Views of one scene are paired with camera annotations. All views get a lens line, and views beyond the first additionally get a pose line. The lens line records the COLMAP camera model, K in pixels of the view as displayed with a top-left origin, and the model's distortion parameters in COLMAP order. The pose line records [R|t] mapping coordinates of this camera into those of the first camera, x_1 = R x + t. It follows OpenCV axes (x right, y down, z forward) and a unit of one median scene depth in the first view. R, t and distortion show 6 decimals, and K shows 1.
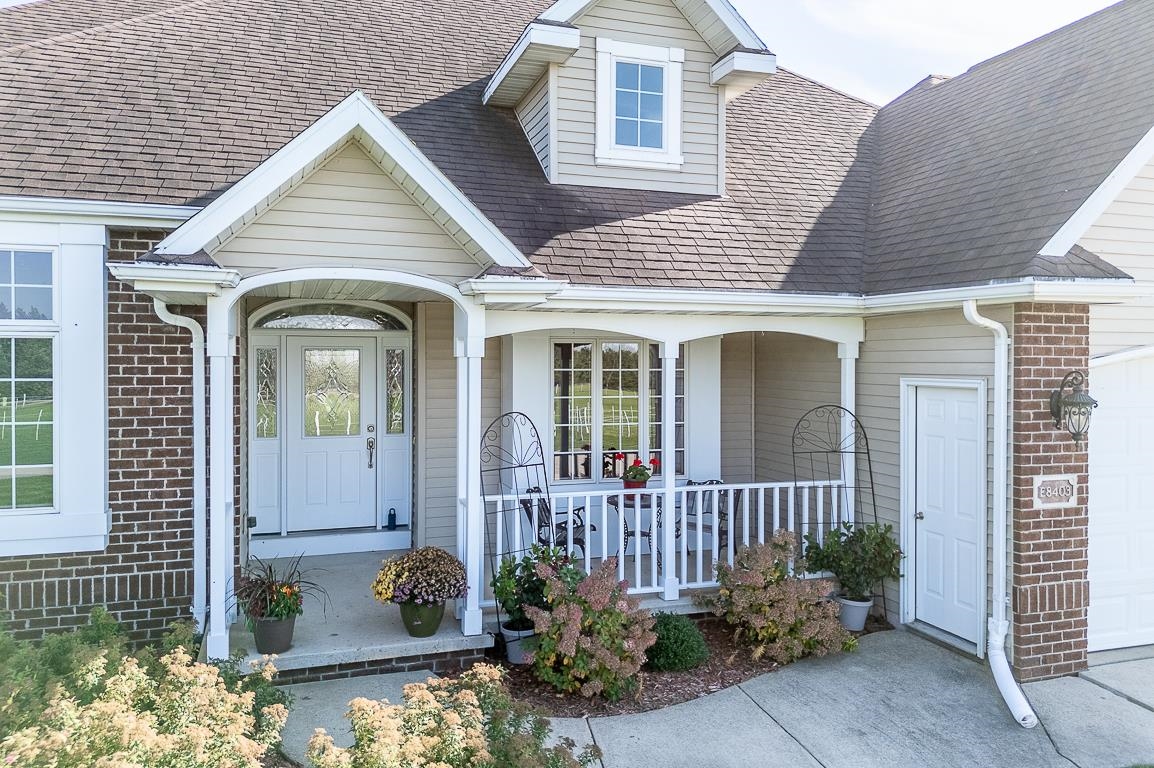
lens RADIAL K [[847.7, 0, 575.1], [0, 847.7, 369.0], [0, 0, 1]] dist [0.078516, -0.084836]
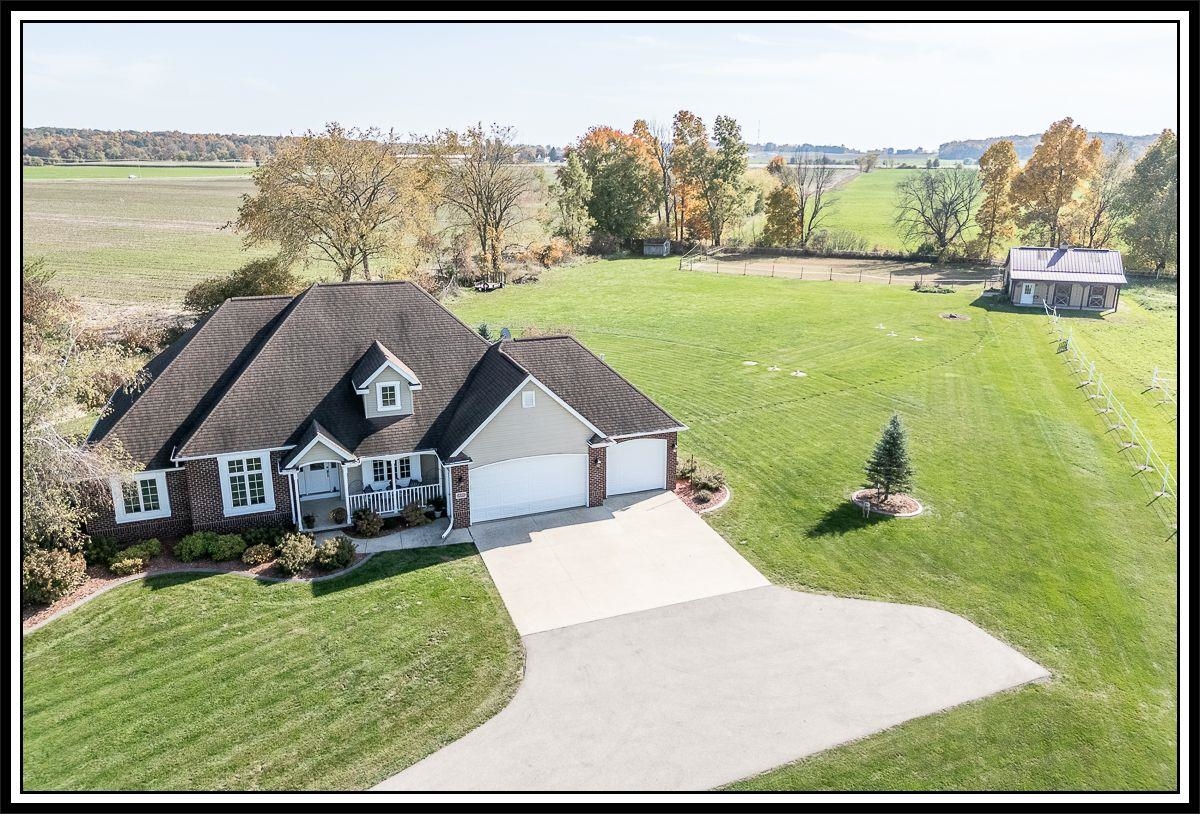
lens RADIAL K [[834.5, 0, 601.9], [0, 834.5, 401.0], [0, 0, 1]] dist [0.055366, -0.000077]
pose [[0.998579, -0.012099, 0.051898, 1.144068], [-0.002093, 0.964228, 0.265068, -1.742787], [-0.053248, -0.264800, 0.962832, -3.753219]]
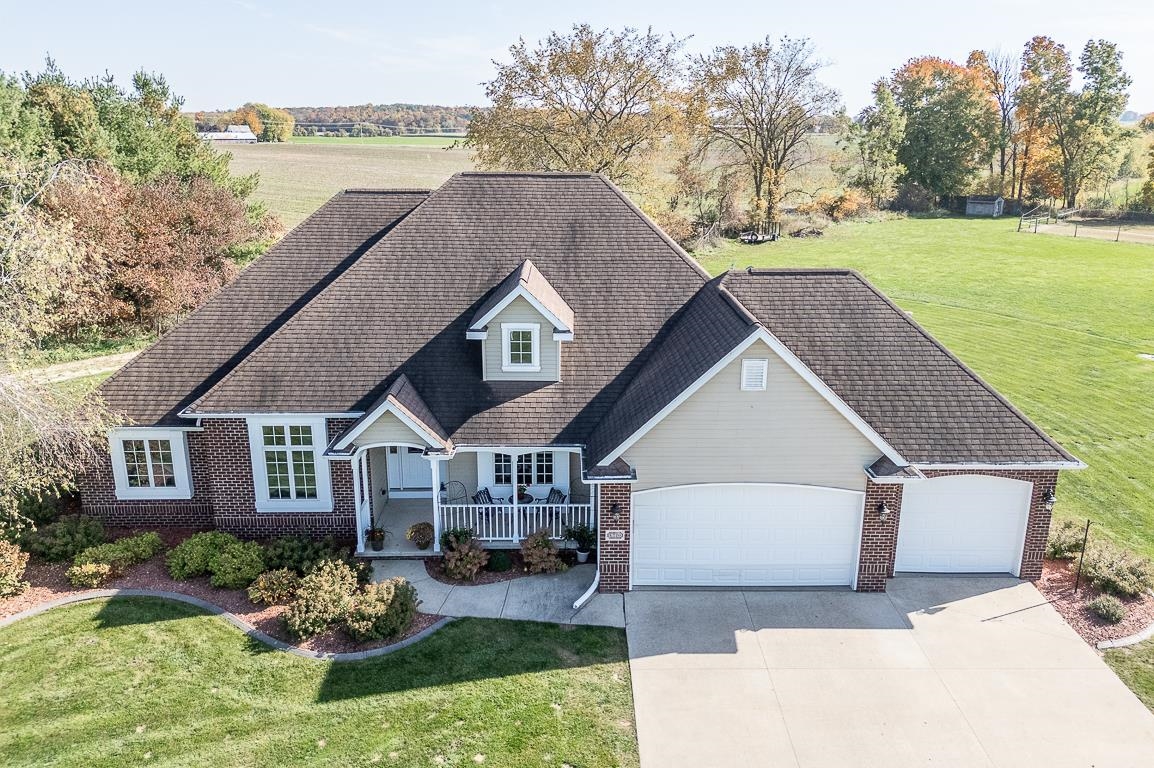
lens RADIAL K [[847.7, 0, 575.1], [0, 847.7, 369.0], [0, 0, 1]] dist [0.078516, -0.084836]
pose [[0.951830, 0.084288, -0.294815, 1.215403], [-0.005249, 0.965815, 0.259181, -1.133457], [0.306583, -0.245149, 0.919733, -1.531809]]
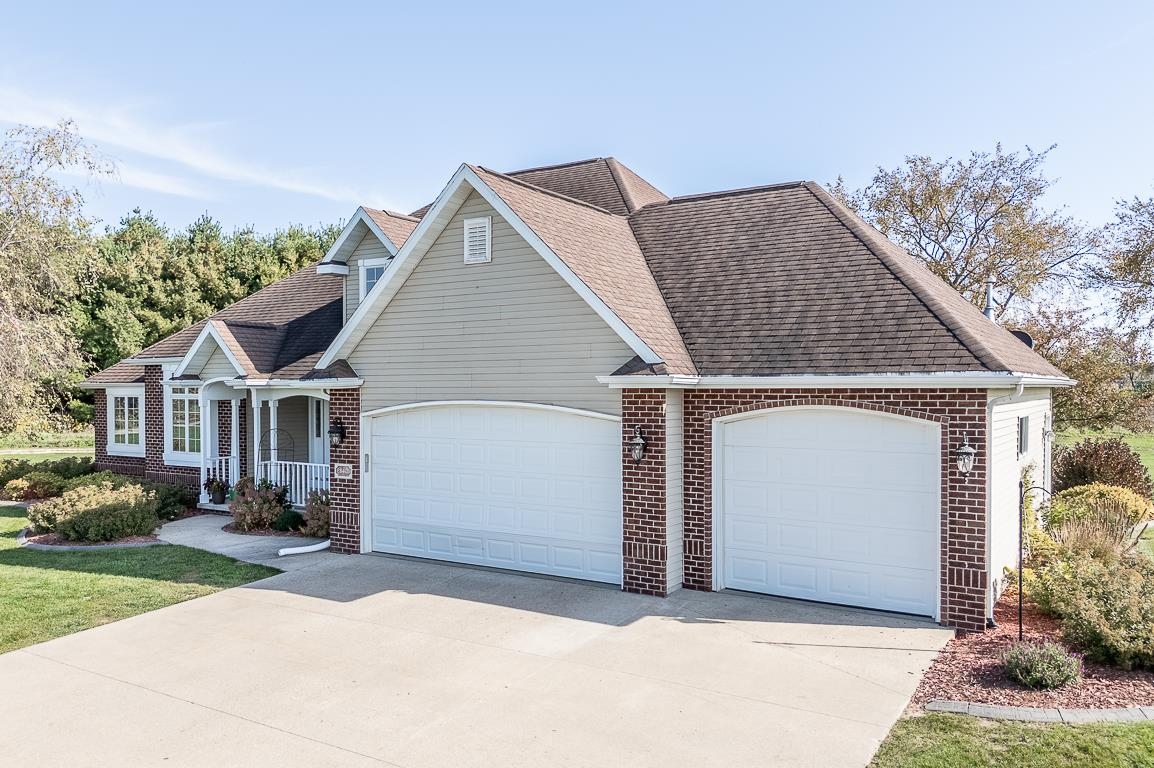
lens RADIAL K [[860.0, 0, 586.2], [0, 860.0, 393.7], [0, 0, 1]] dist [0.083919, -0.088255]
pose [[0.629402, -0.001084, -0.777079, 2.685603], [-0.003413, 0.999986, -0.004159, -0.052239], [0.777072, 0.005270, 0.629389, 0.066625]]
